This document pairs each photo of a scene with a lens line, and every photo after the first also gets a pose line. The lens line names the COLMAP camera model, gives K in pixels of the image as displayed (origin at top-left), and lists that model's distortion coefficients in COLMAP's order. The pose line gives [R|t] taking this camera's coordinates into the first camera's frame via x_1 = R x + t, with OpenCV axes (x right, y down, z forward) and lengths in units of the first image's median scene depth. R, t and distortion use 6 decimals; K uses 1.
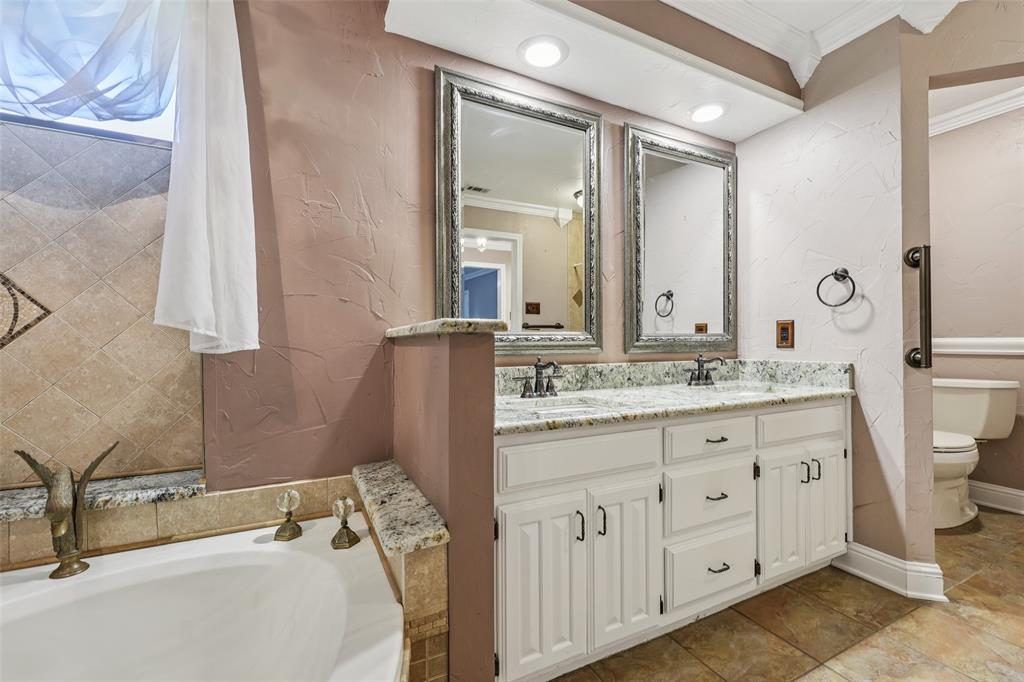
lens RADIAL K [[438.0, 0, 515.7], [0, 438.0, 343.0], [0, 0, 1]] dist [-0.007342, 0.000458]
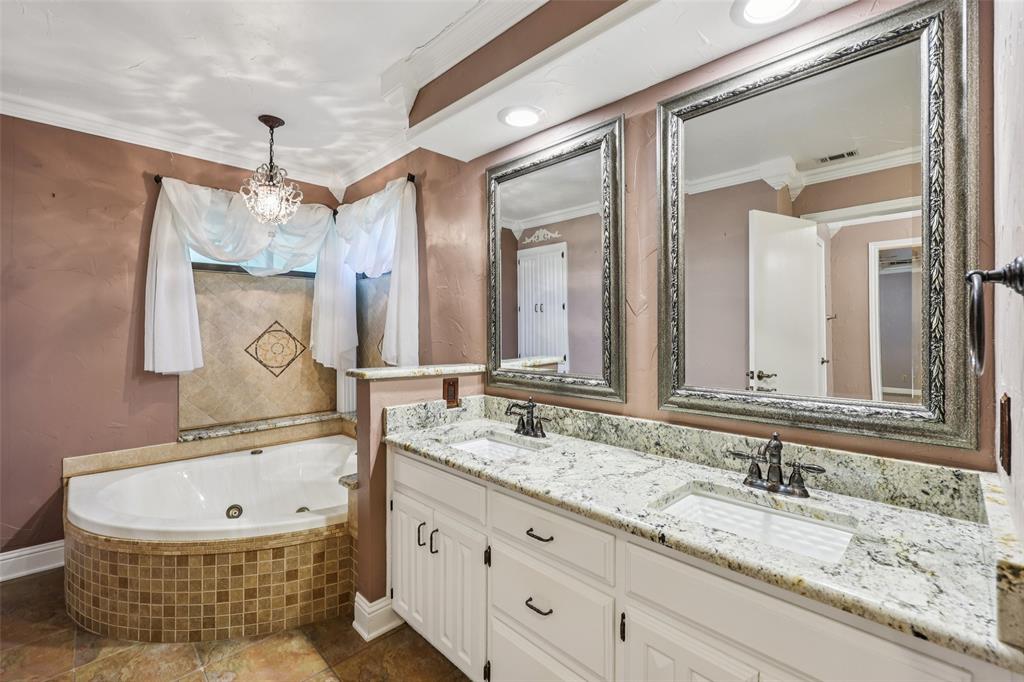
lens RADIAL K [[438.0, 0, 514.0], [0, 438.0, 335.5], [0, 0, 1]] dist [-0.007342, 0.000458]
pose [[0.305907, 0.006950, -0.952036, 0.953736], [-0.010664, 0.999936, 0.003873, -0.110531], [0.952002, 0.008968, 0.305962, 0.570920]]
